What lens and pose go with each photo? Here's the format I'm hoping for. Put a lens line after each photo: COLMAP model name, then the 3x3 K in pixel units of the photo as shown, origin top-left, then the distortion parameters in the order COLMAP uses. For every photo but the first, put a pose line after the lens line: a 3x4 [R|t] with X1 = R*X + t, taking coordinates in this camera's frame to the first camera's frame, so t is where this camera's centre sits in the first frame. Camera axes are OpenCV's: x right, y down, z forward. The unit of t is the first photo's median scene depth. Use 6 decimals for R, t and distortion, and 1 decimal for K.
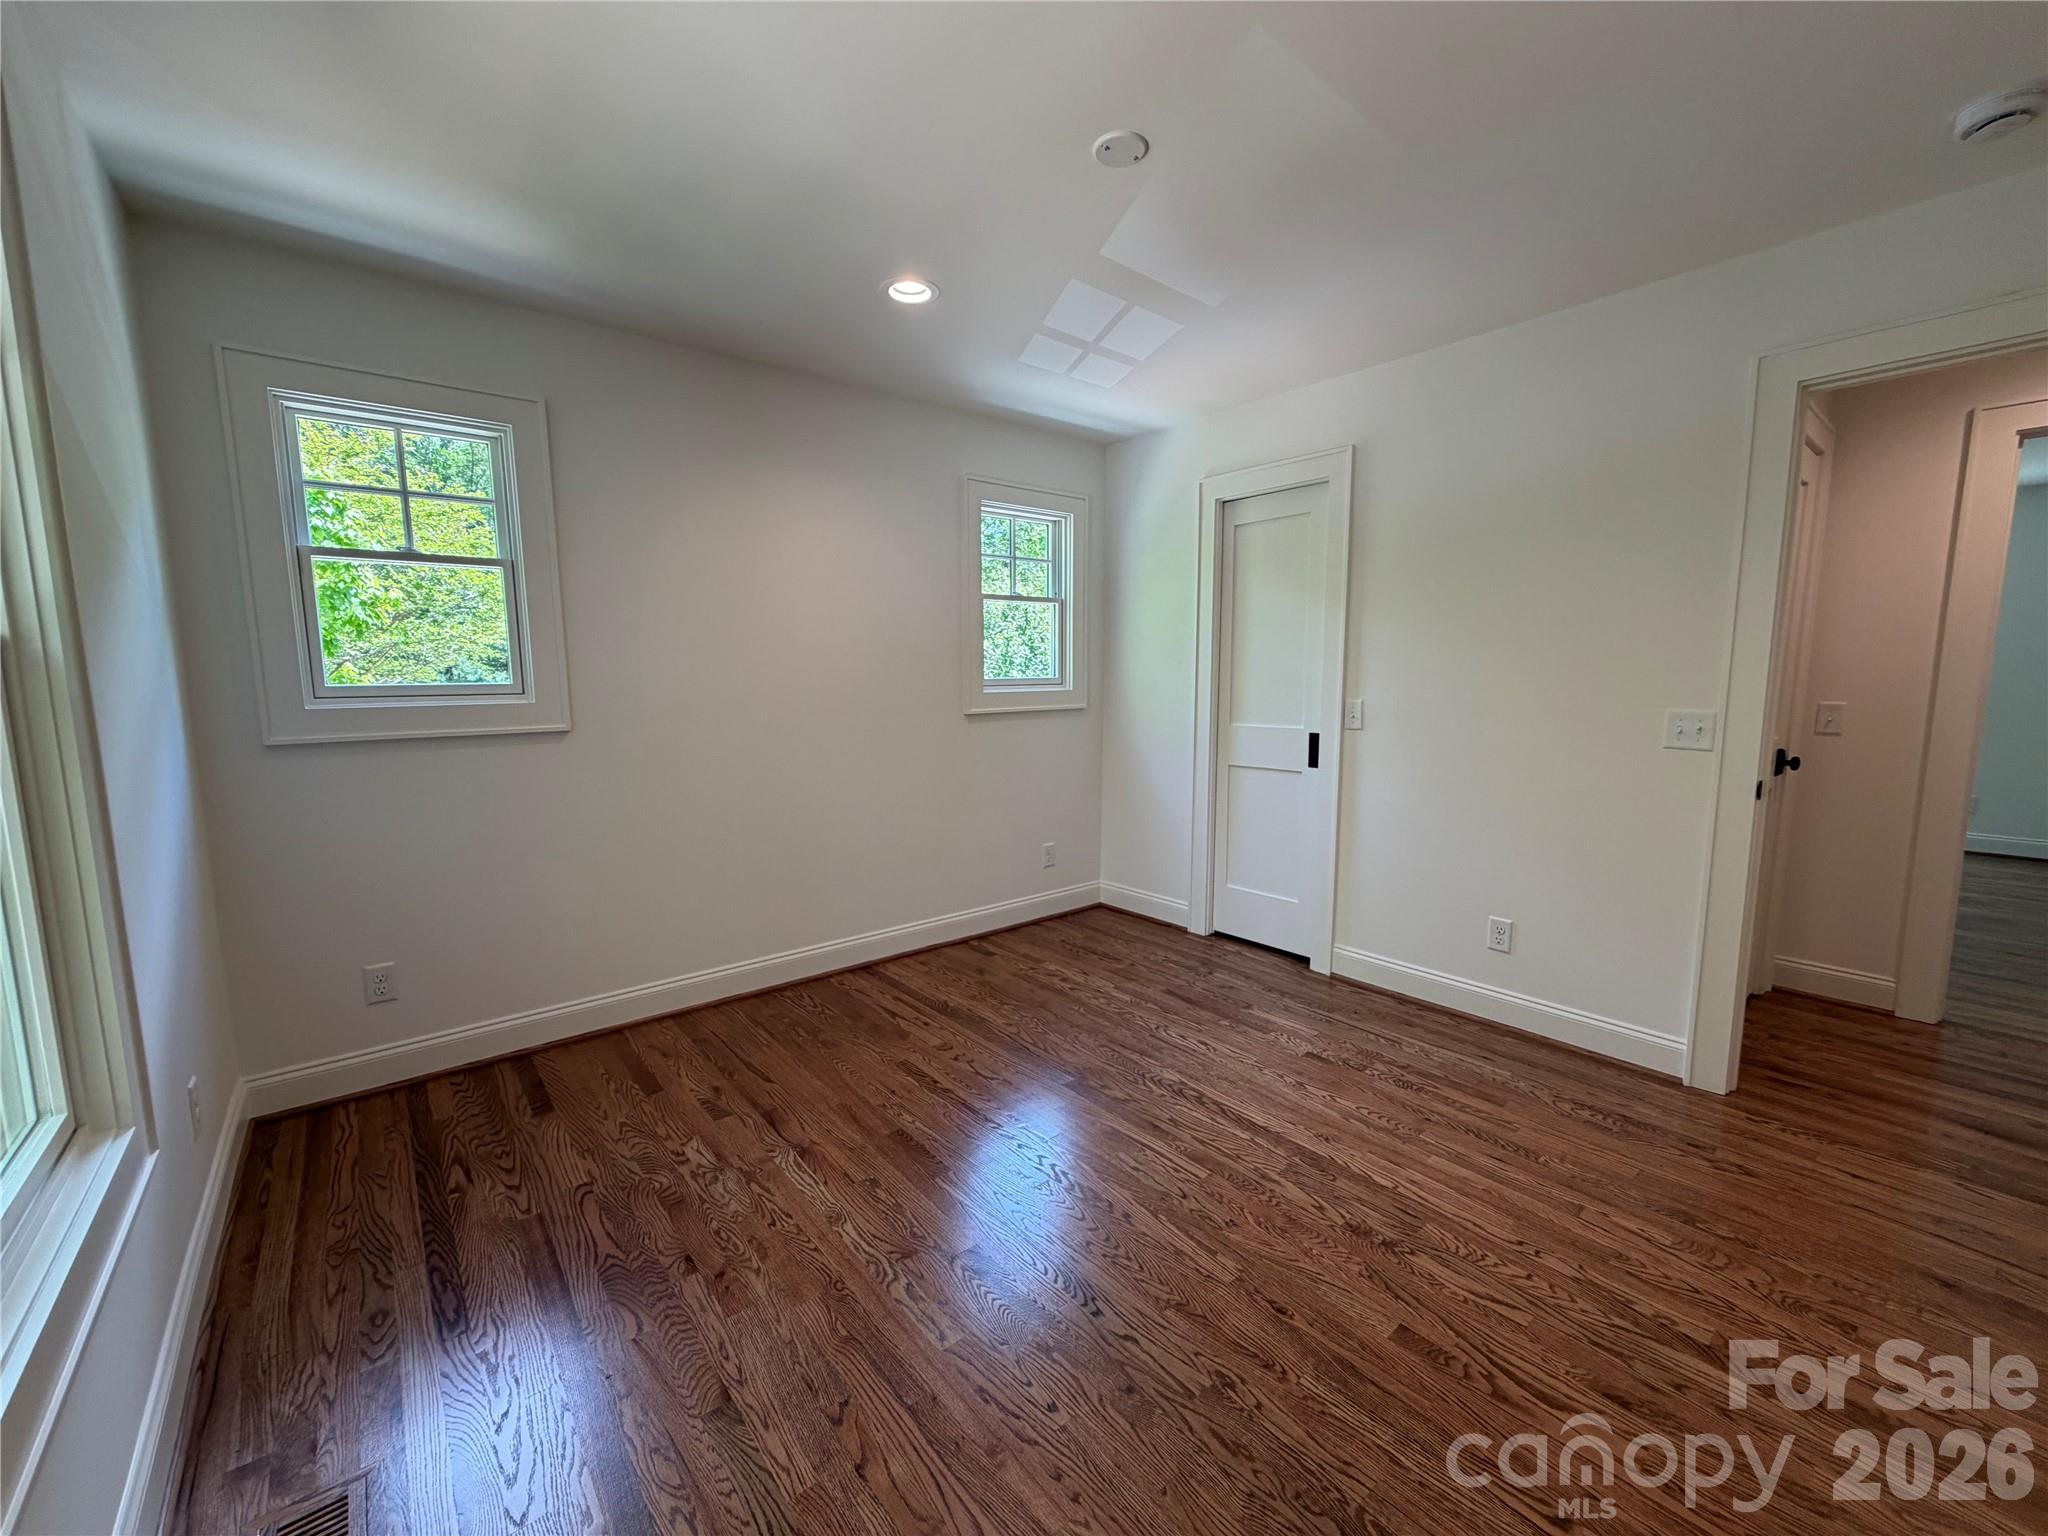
lens RADIAL K [[814.2, 0, 1019.3], [0, 814.2, 771.6], [0, 0, 1]] dist [0.000712, -0.000362]
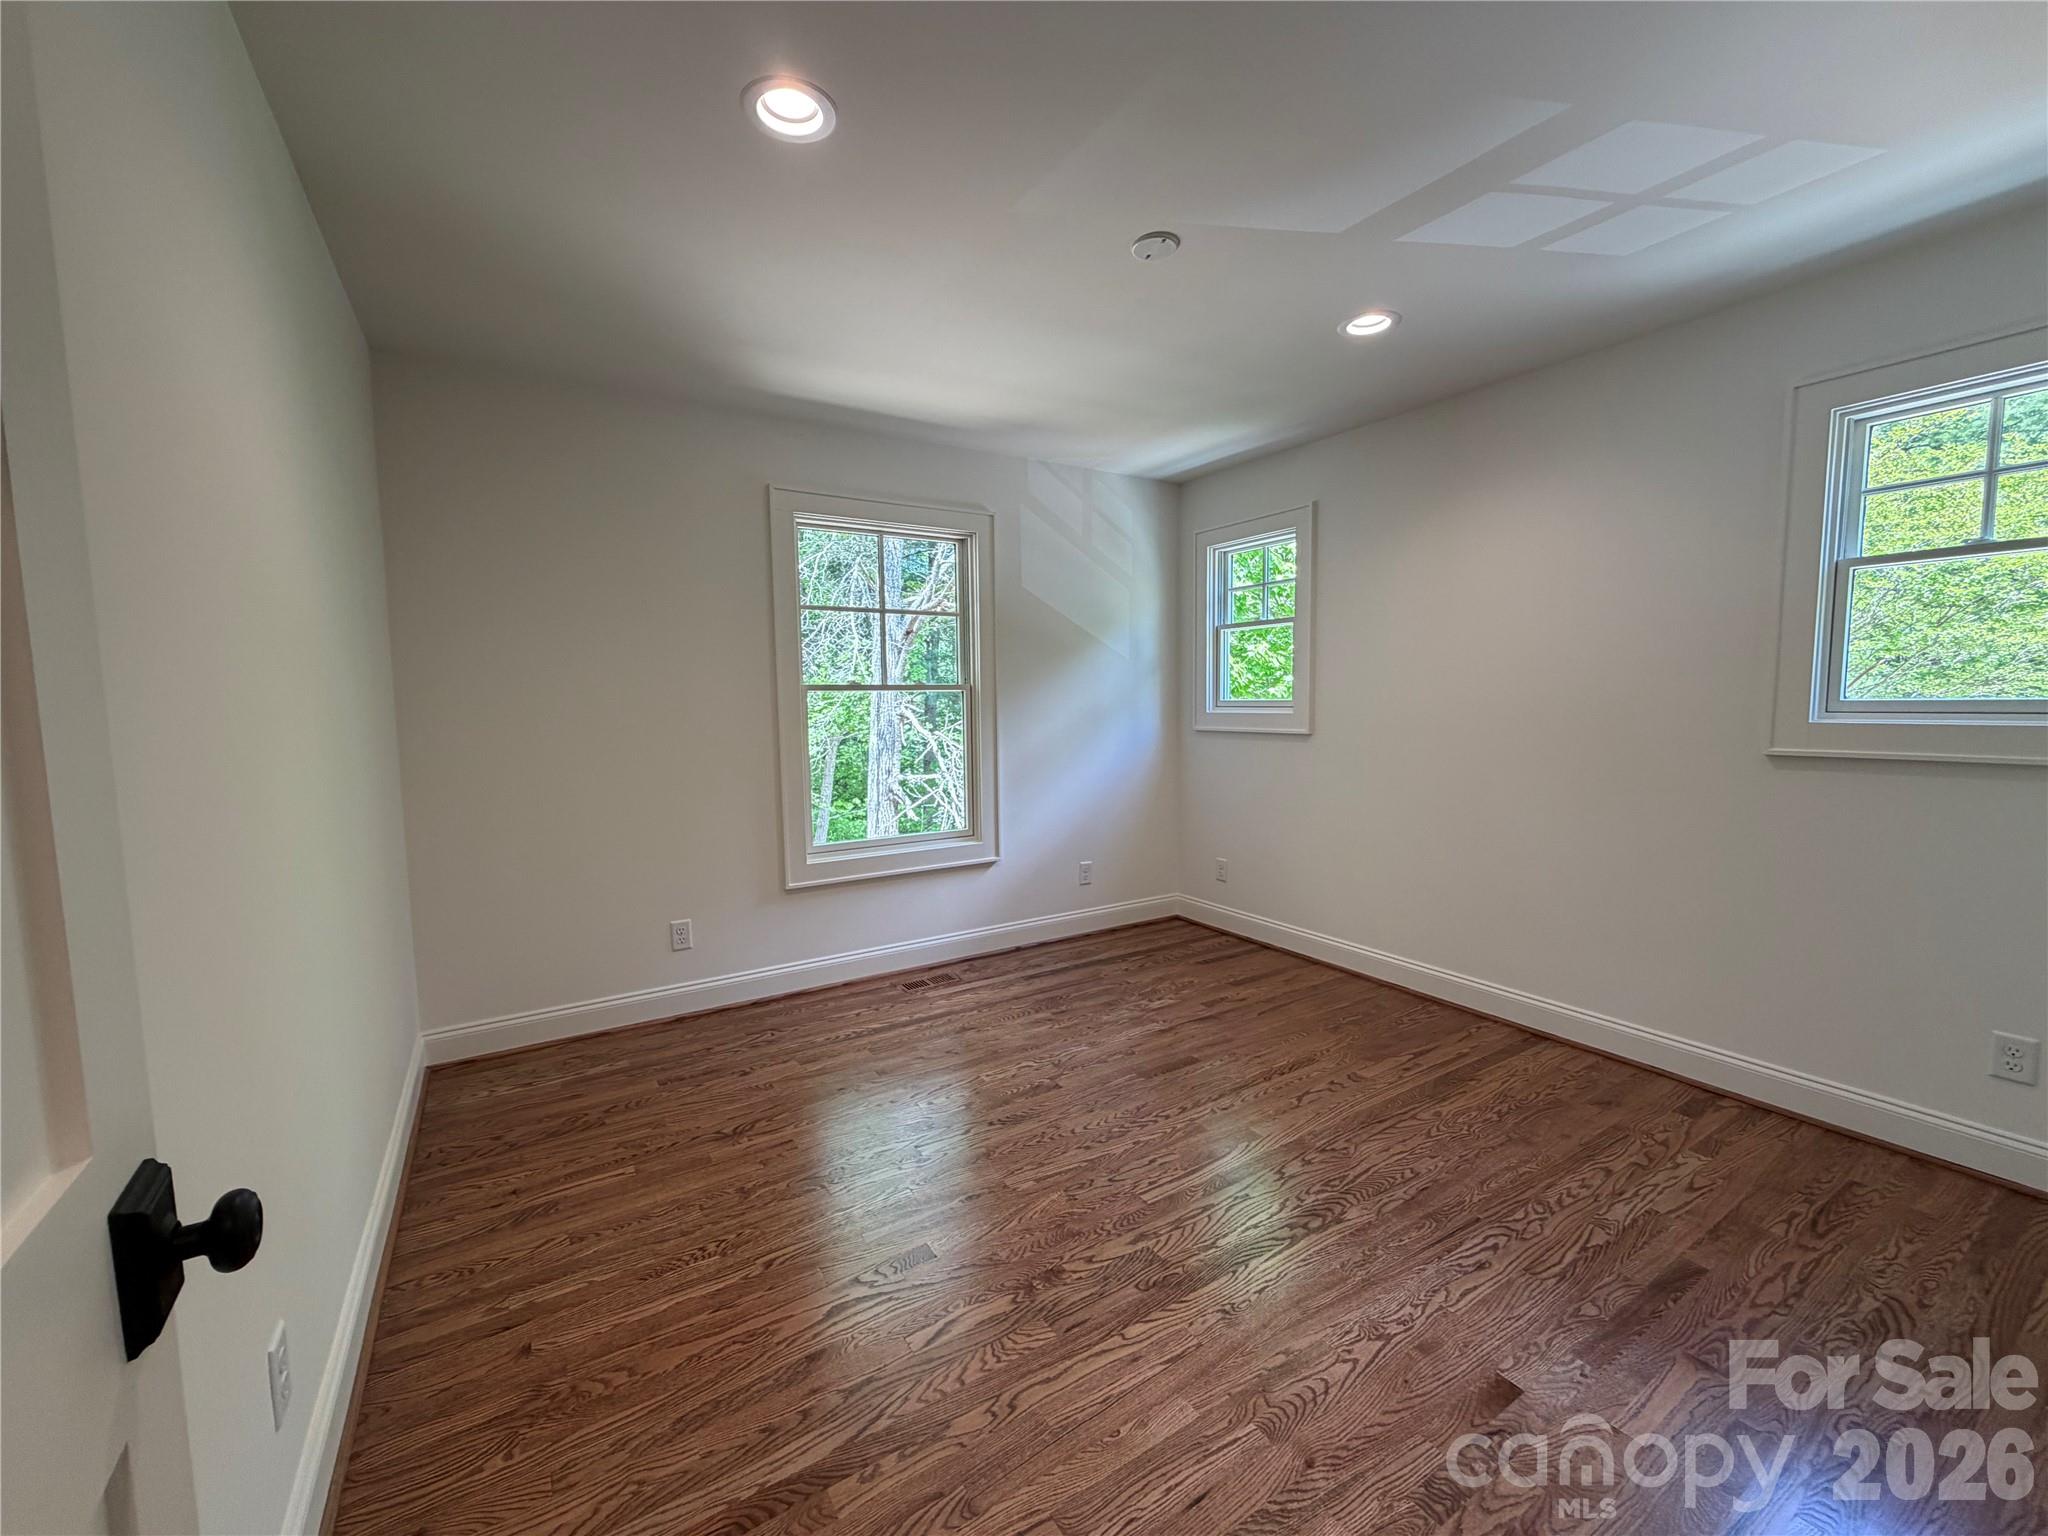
lens RADIAL K [[814.2, 0, 1019.3], [0, 814.2, 771.6], [0, 0, 1]] dist [0.000712, -0.000362]
pose [[-0.127603, 0.098290, -0.986943, 0.952209], [-0.108705, 0.987697, 0.112420, -0.095891], [0.985850, 0.121631, -0.115349, 0.721803]]
